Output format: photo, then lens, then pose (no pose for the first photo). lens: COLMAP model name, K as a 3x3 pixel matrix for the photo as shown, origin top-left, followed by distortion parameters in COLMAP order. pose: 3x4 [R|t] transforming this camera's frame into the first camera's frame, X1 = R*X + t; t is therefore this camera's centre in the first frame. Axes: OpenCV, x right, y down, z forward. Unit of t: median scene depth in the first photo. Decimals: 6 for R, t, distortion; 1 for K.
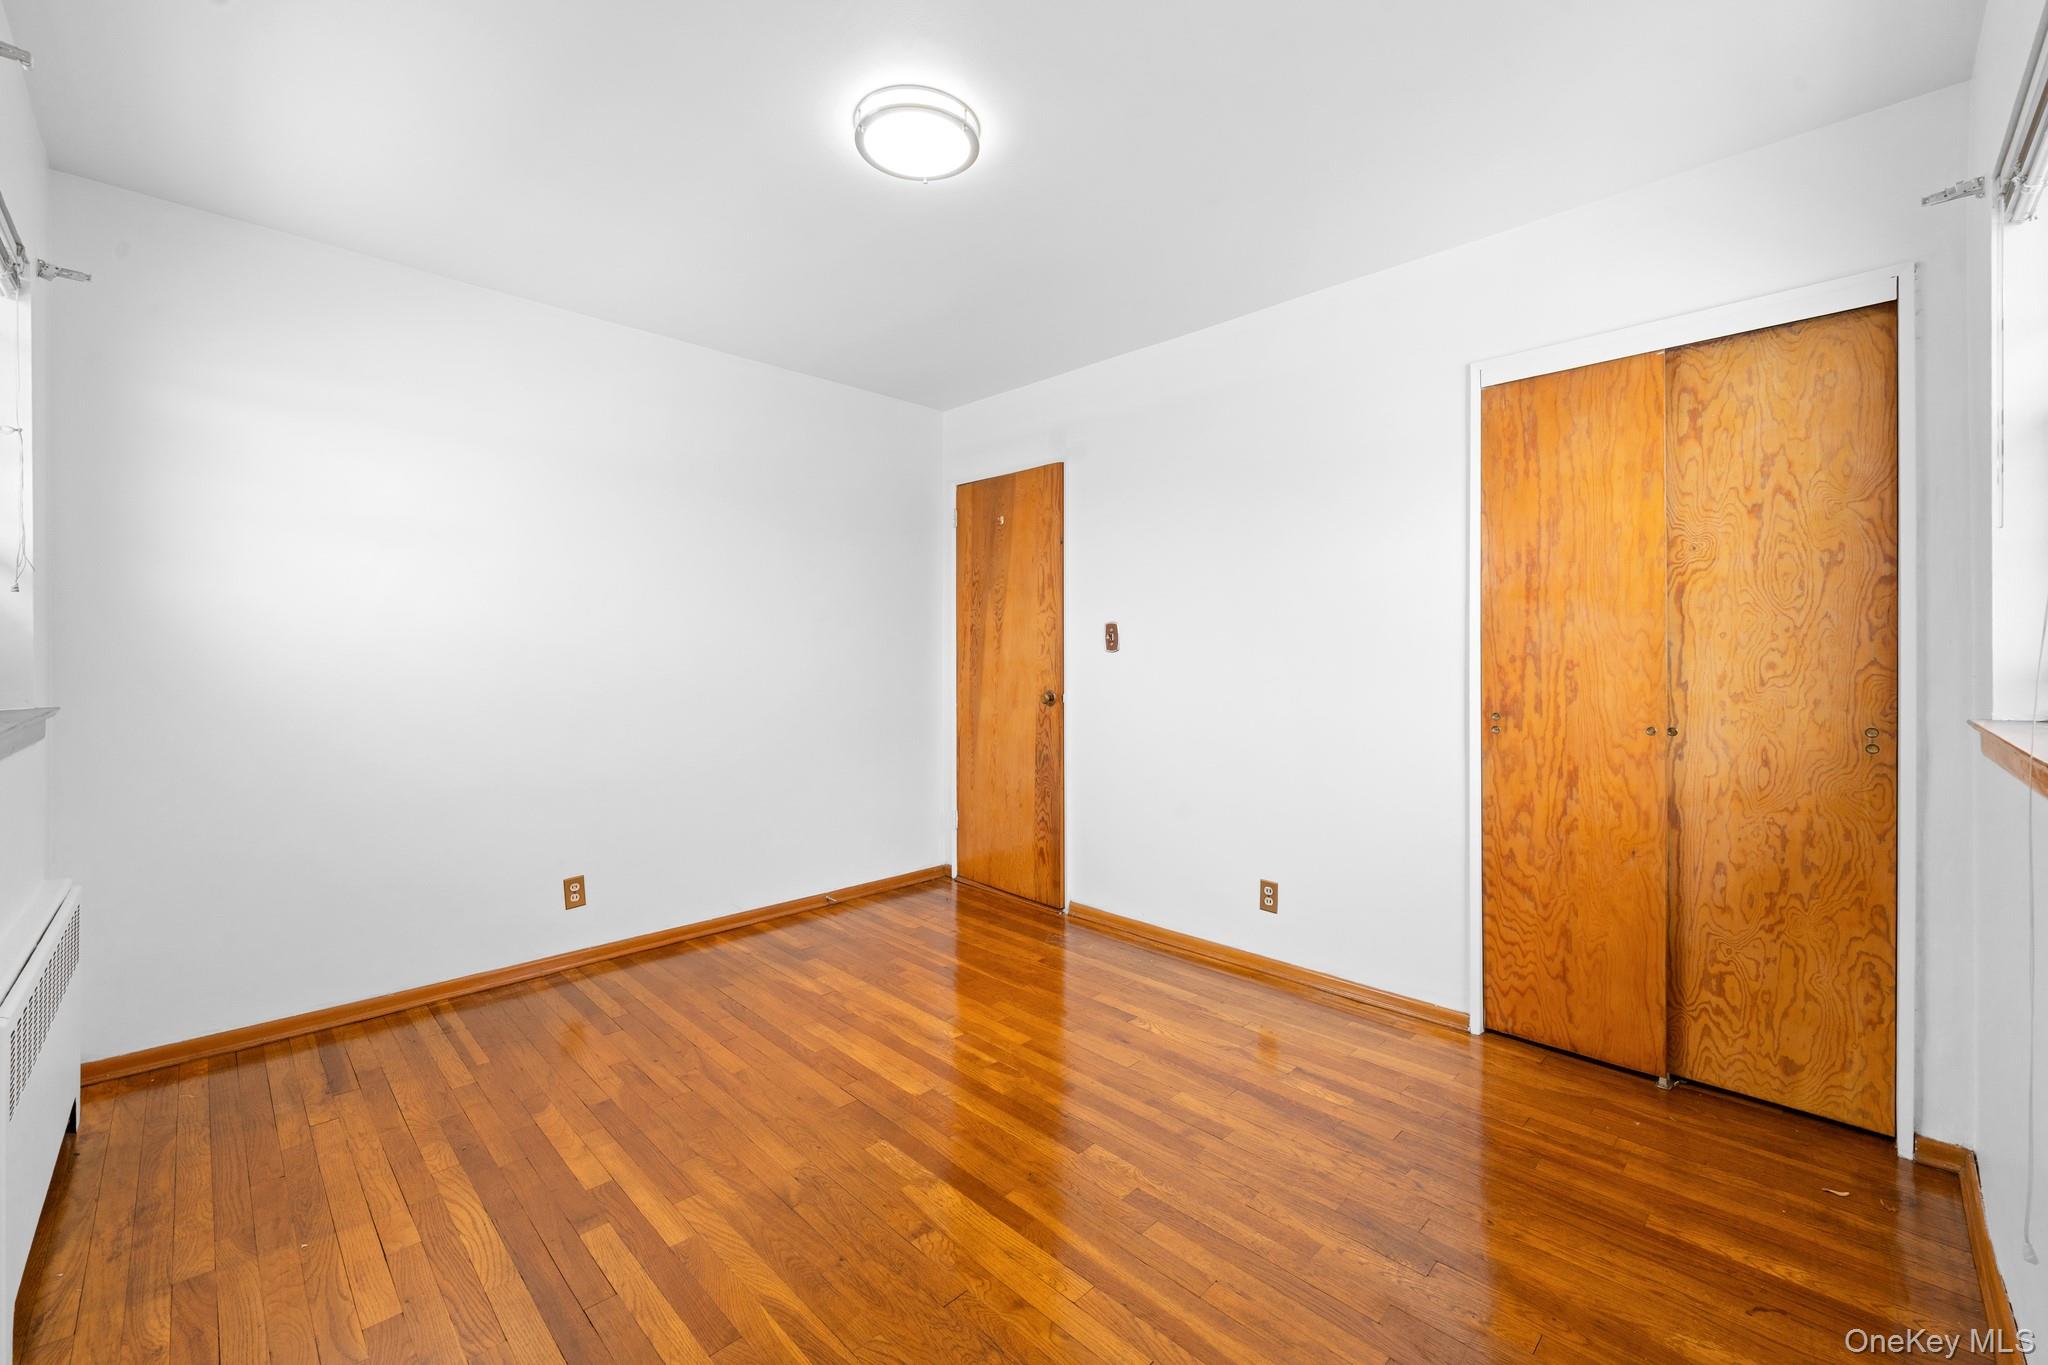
lens RADIAL K [[826.6, 0, 1023.8], [0, 826.6, 669.6], [0, 0, 1]] dist [0.000314, 0.000050]
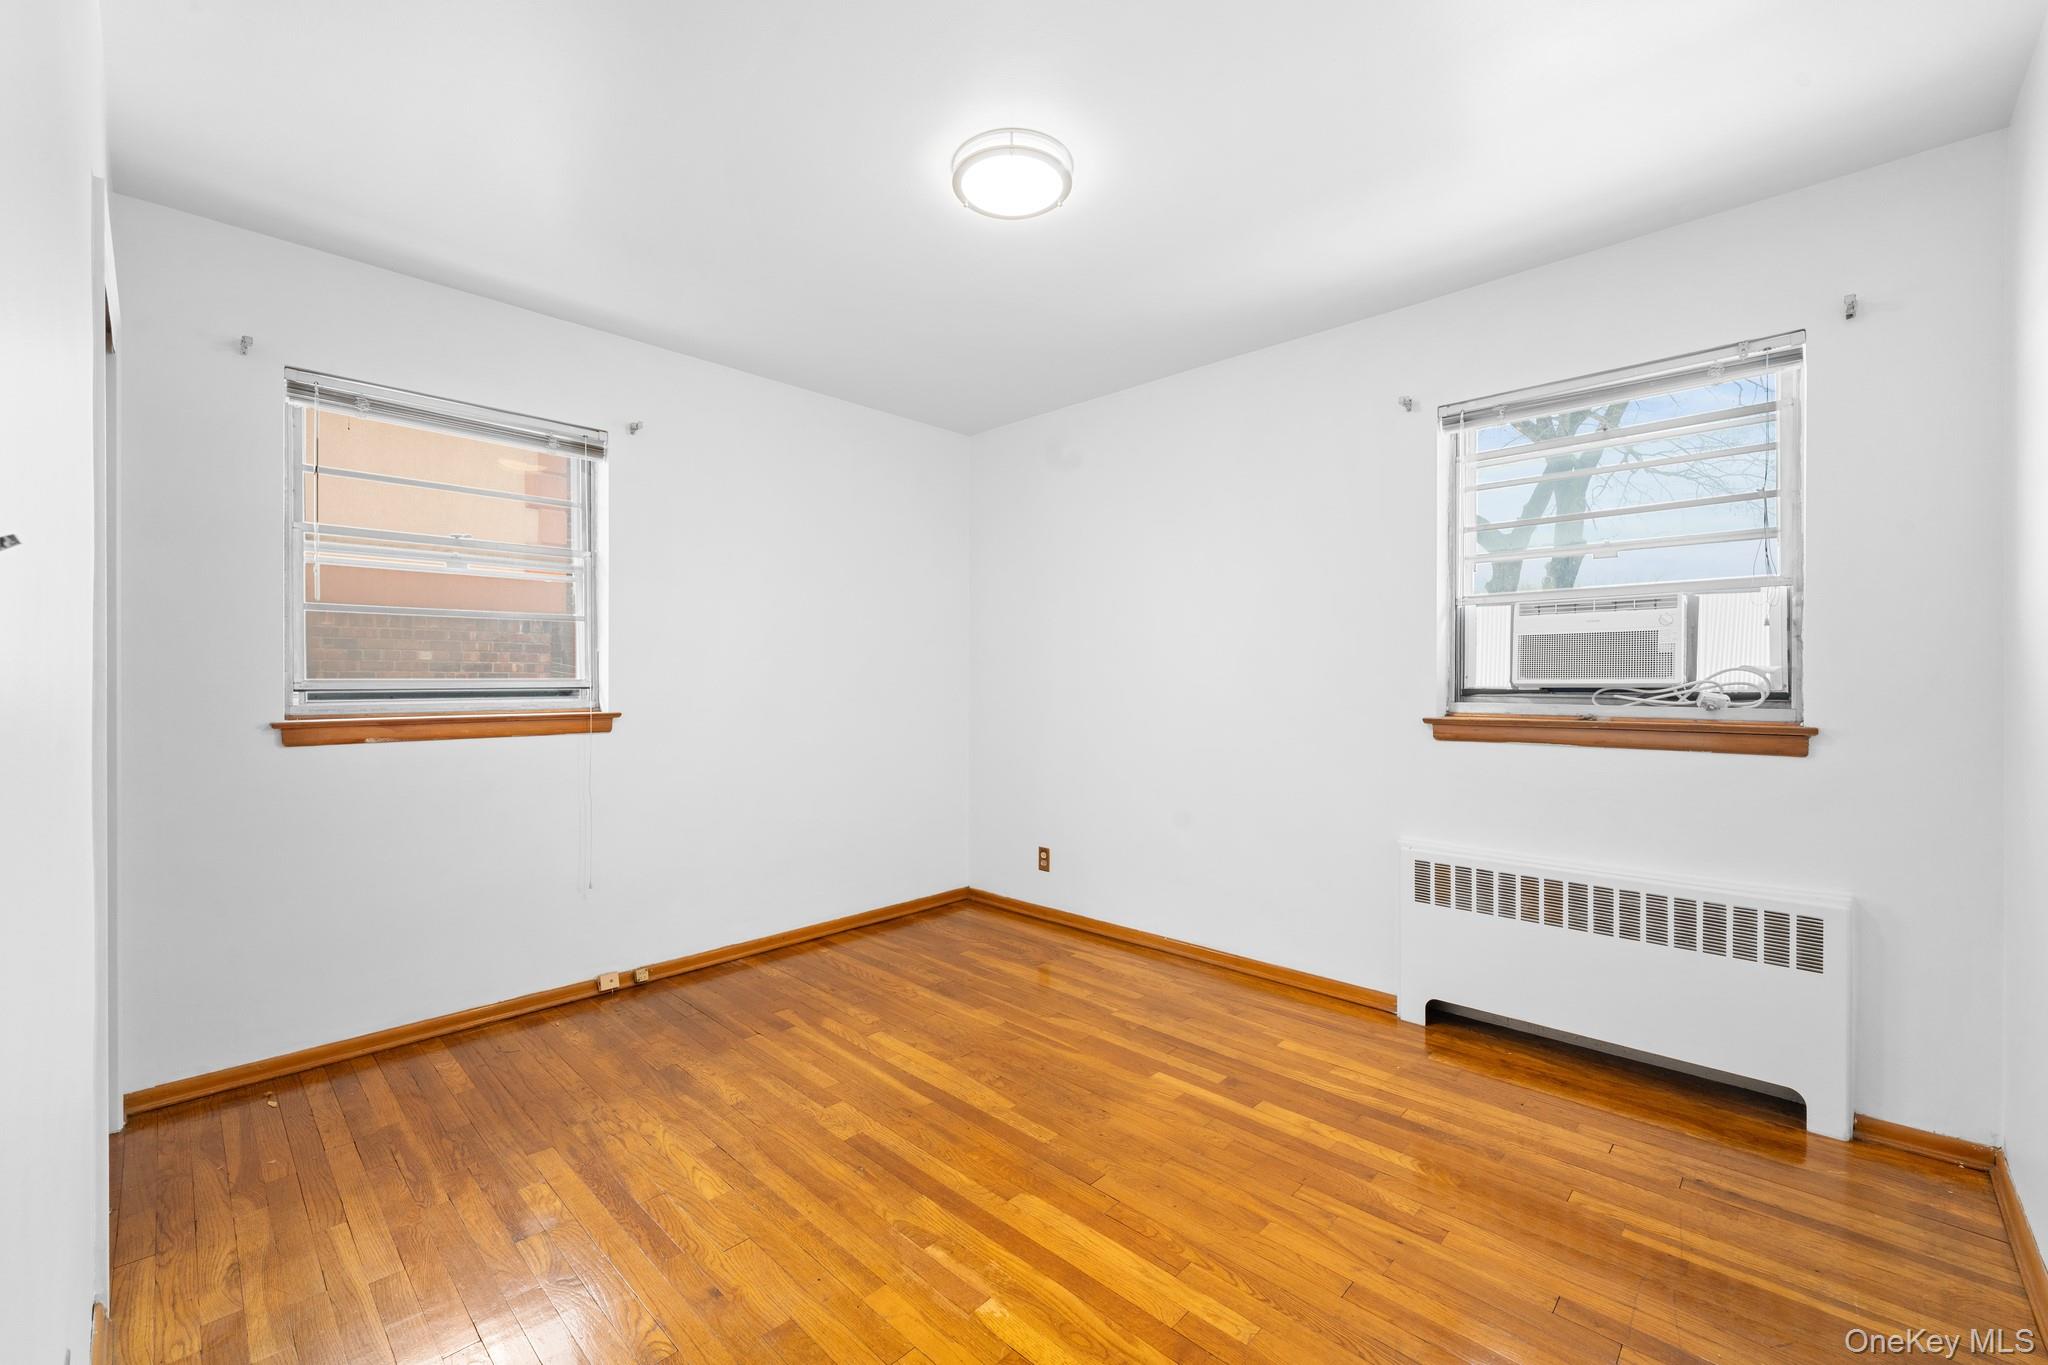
lens RADIAL K [[826.6, 0, 1023.8], [0, 826.6, 669.6], [0, 0, 1]] dist [0.000314, 0.000050]
pose [[-0.999652, 0.000631, -0.026388, -0.116148], [0.000489, 0.999985, 0.005363, -0.033920], [0.026391, 0.005349, -0.999637, 2.016433]]
